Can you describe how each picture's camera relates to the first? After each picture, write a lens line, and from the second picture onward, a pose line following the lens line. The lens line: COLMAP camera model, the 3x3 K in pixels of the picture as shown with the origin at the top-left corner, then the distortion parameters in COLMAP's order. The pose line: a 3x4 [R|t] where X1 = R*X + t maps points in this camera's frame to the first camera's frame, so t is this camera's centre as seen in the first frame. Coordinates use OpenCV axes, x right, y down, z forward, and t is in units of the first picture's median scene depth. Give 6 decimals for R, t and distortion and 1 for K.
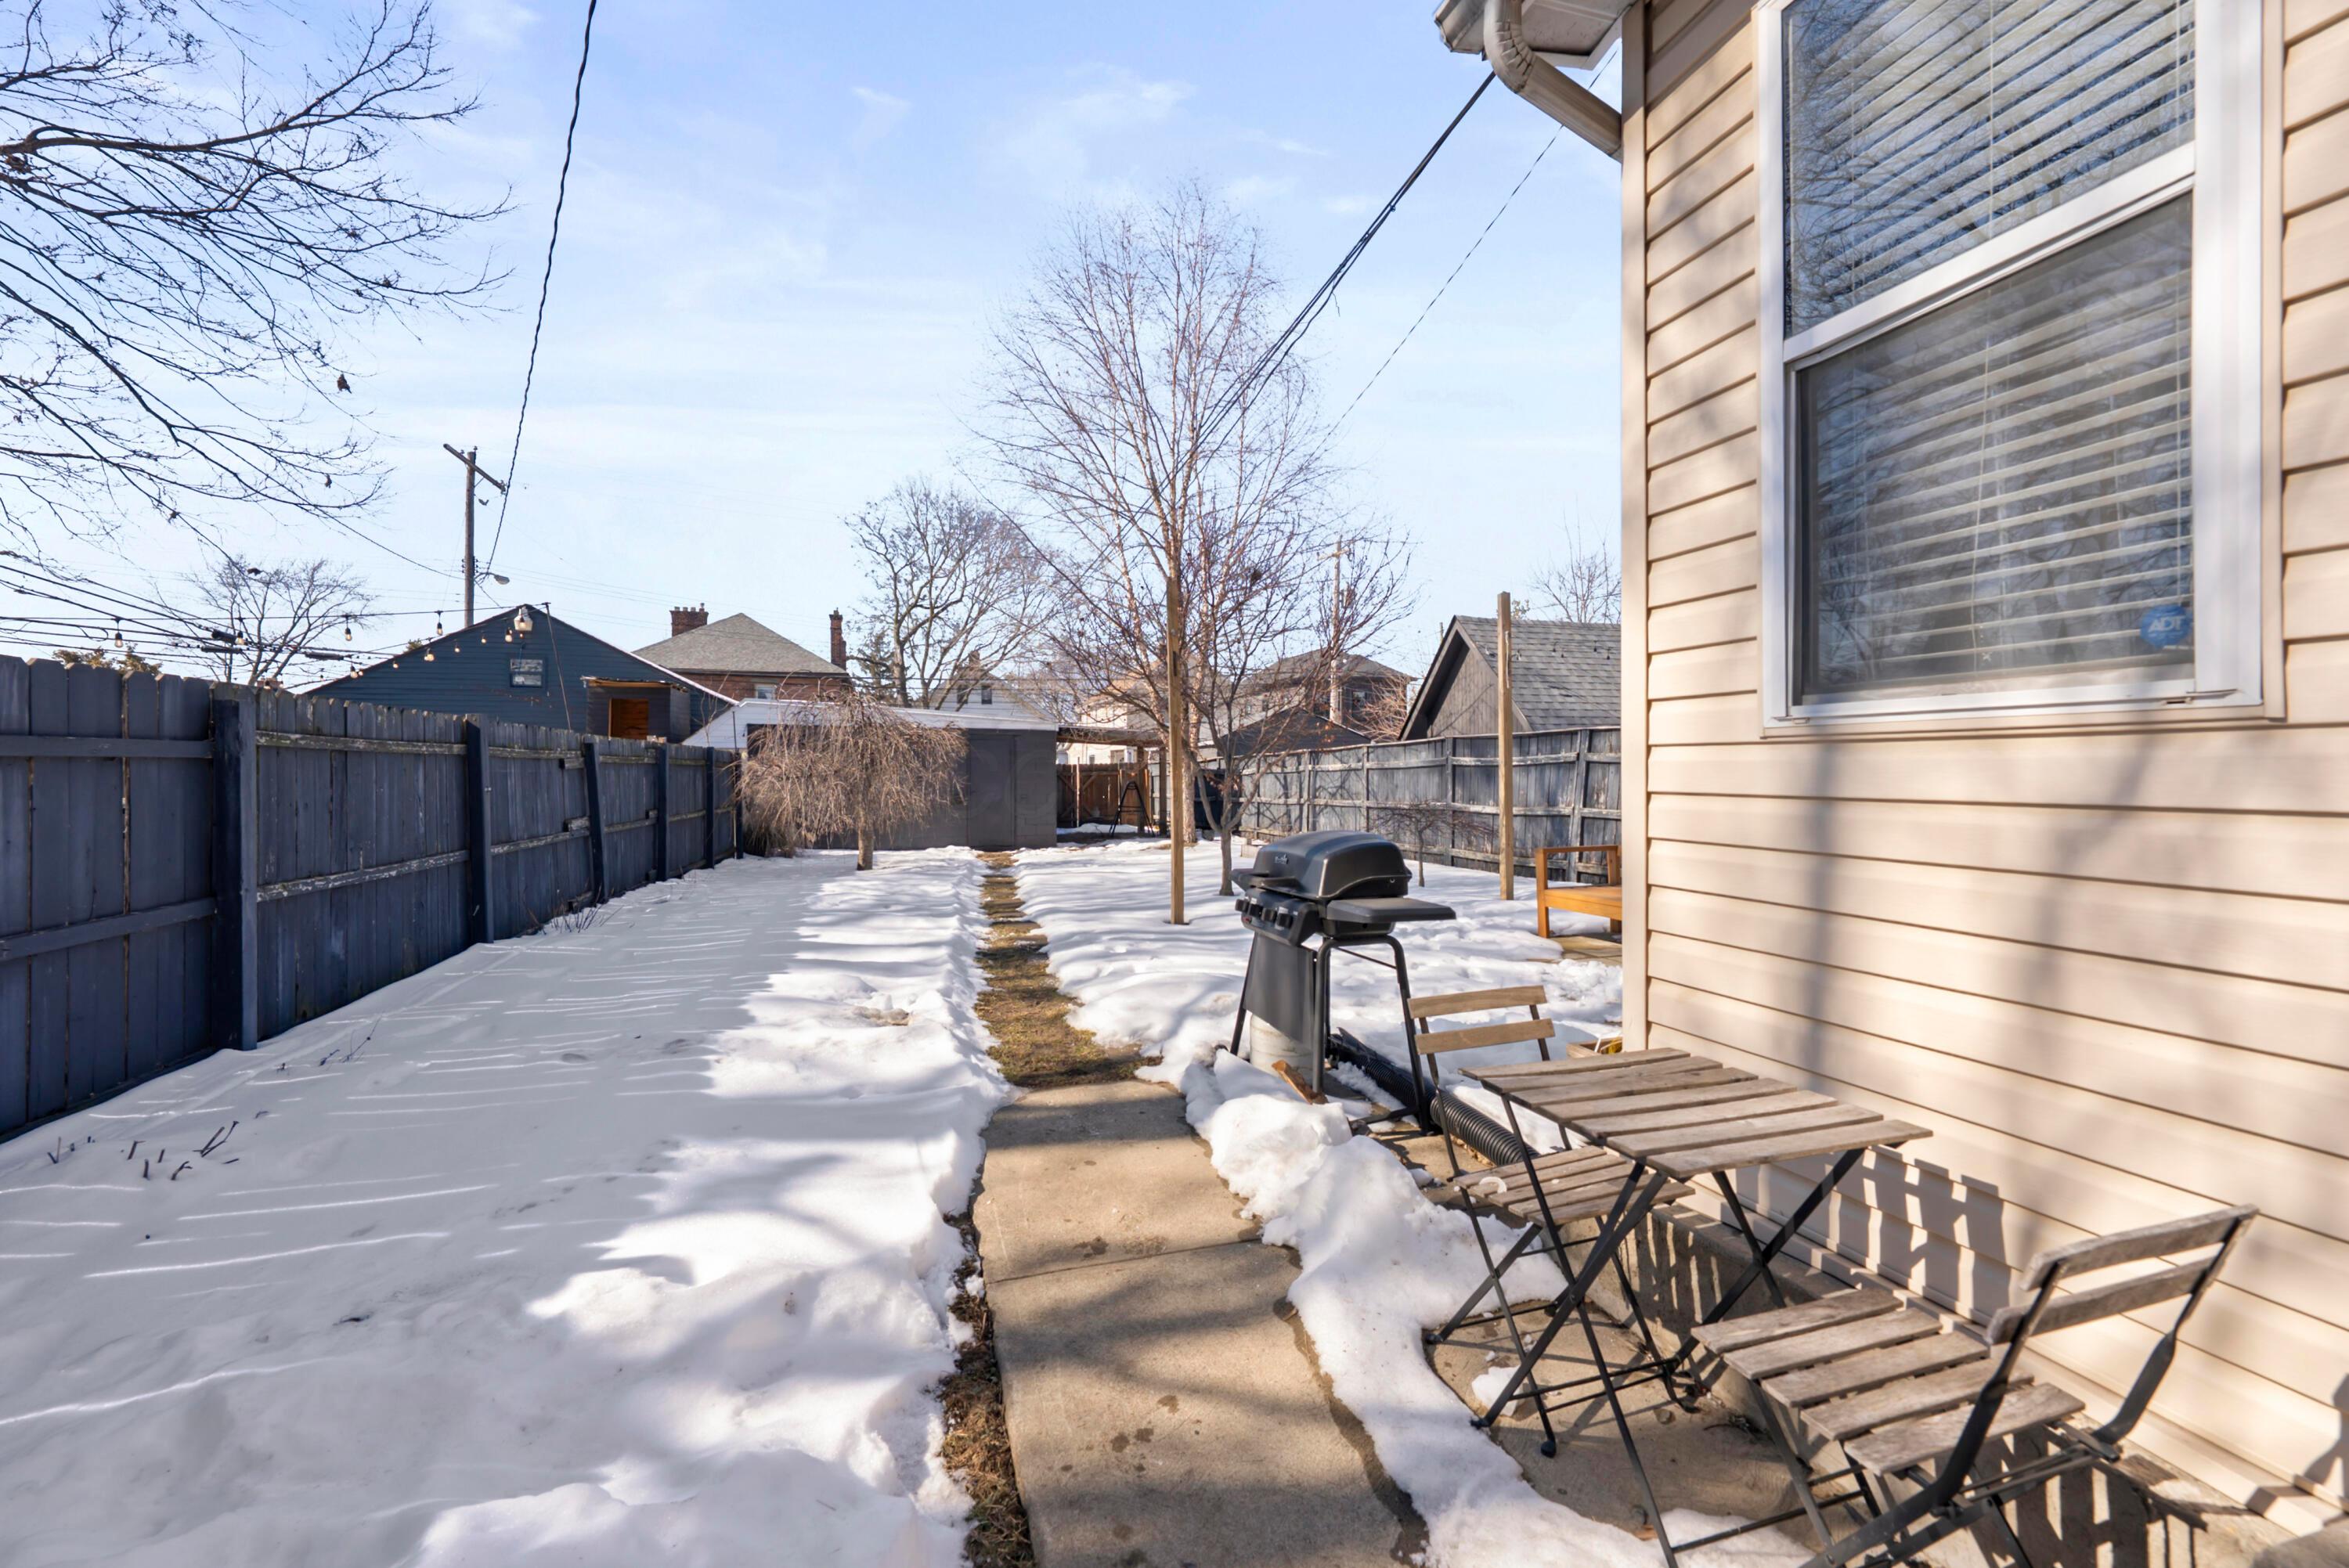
lens RADIAL K [[936.1, 0, 1173.4], [0, 936.1, 783.2], [0, 0, 1]] dist [0.000254, 0.000000]
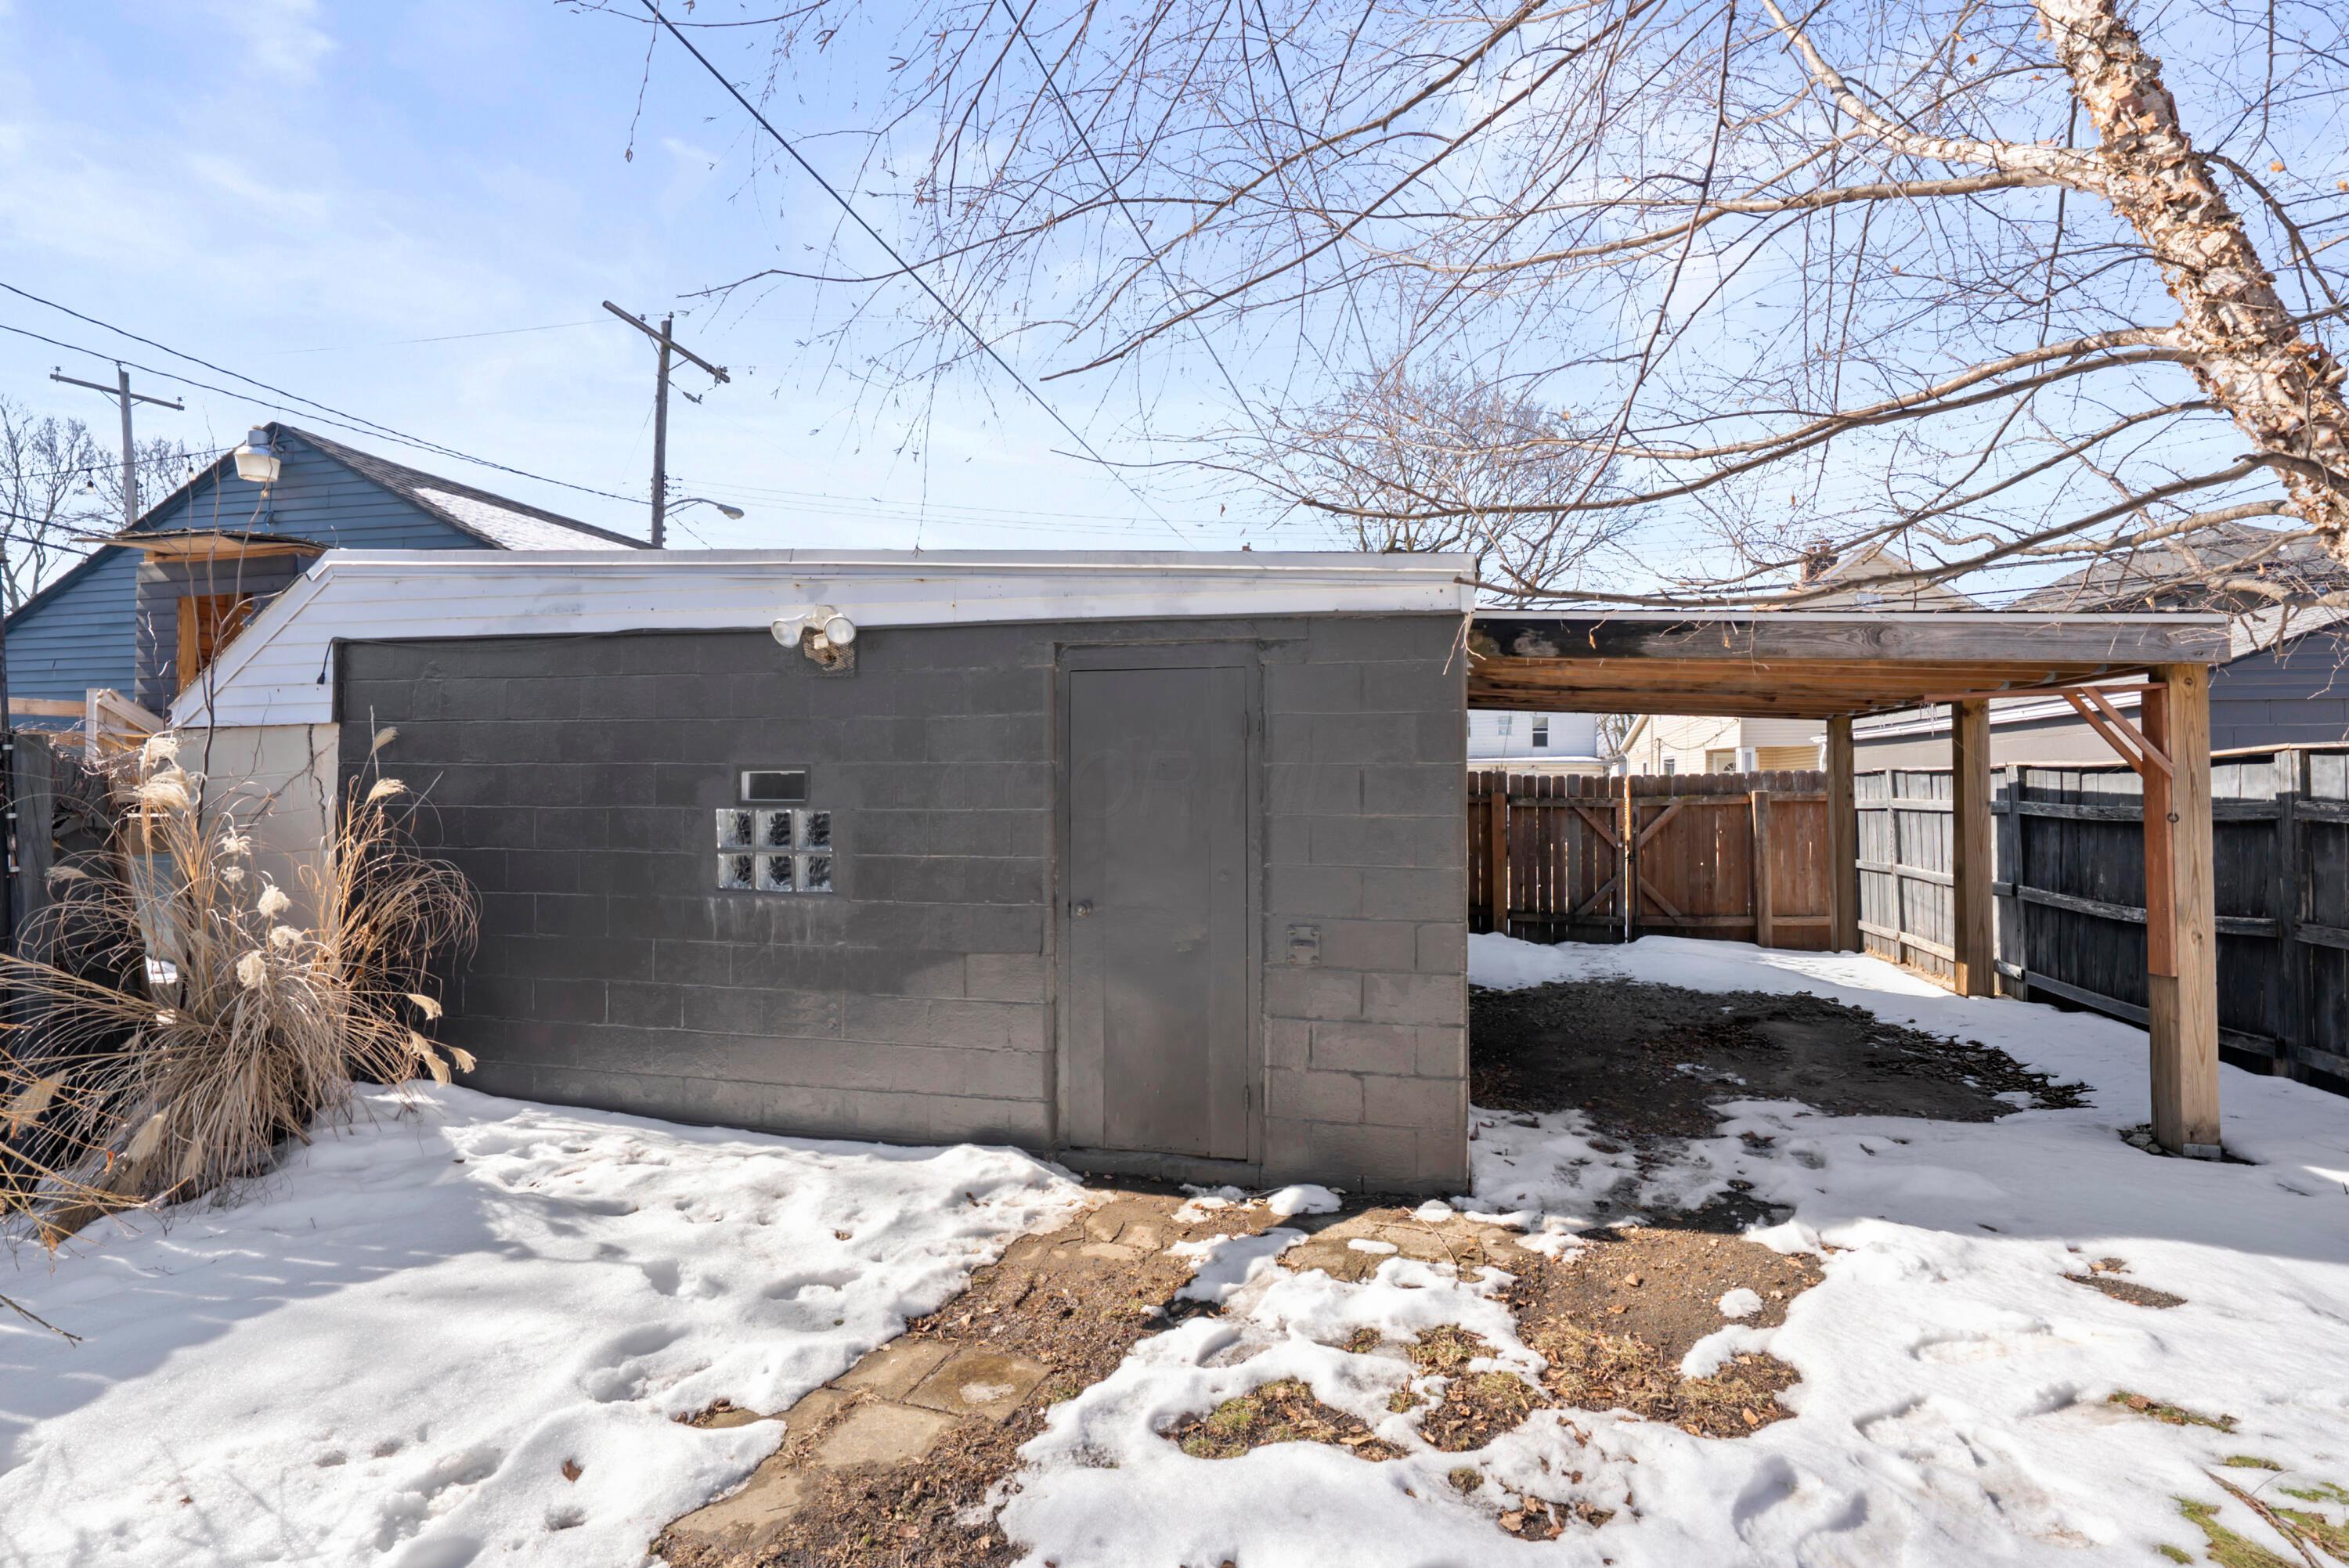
lens RADIAL K [[1060.2, 0, 1167.9], [0, 1060.2, 776.9], [0, 0, 1]] dist [-0.001192, -0.000071]
pose [[0.864911, -0.001984, -0.501921, -0.052208], [-0.007616, 0.999825, -0.017077, -0.012811], [0.501868, 0.018593, 0.864745, 0.604755]]
